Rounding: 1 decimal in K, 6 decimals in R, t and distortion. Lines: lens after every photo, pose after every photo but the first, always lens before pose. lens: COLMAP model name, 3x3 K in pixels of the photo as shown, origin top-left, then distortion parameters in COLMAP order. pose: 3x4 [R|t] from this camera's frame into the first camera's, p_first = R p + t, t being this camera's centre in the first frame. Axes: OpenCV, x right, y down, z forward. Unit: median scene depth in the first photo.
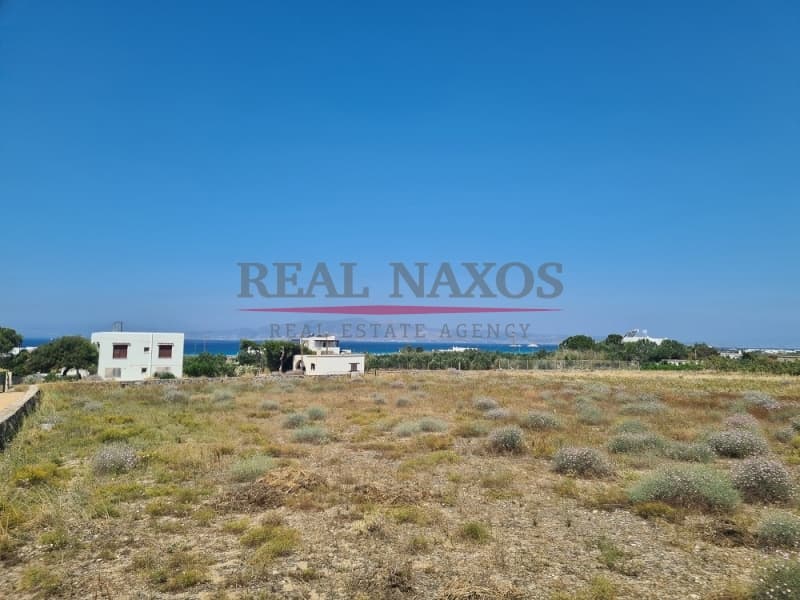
lens RADIAL K [[592.4, 0, 394.6], [0, 592.4, 296.2], [0, 0, 1]] dist [0.082293, -0.069270]
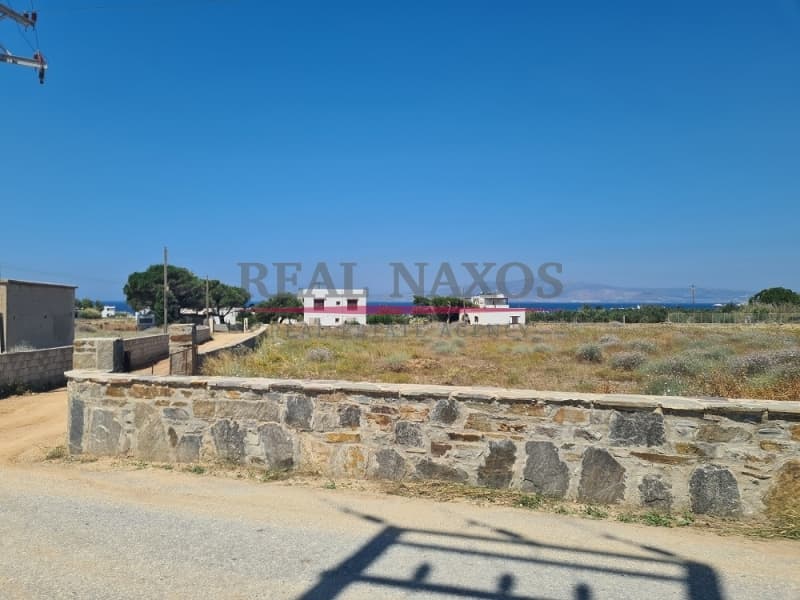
lens RADIAL K [[592.4, 0, 394.6], [0, 592.4, 296.2], [0, 0, 1]] dist [0.082293, -0.069270]
pose [[0.955025, -0.017731, -0.295996, 0.049988], [0.036365, 0.997679, 0.057568, 0.007160], [0.294288, -0.065743, 0.953453, -0.109572]]
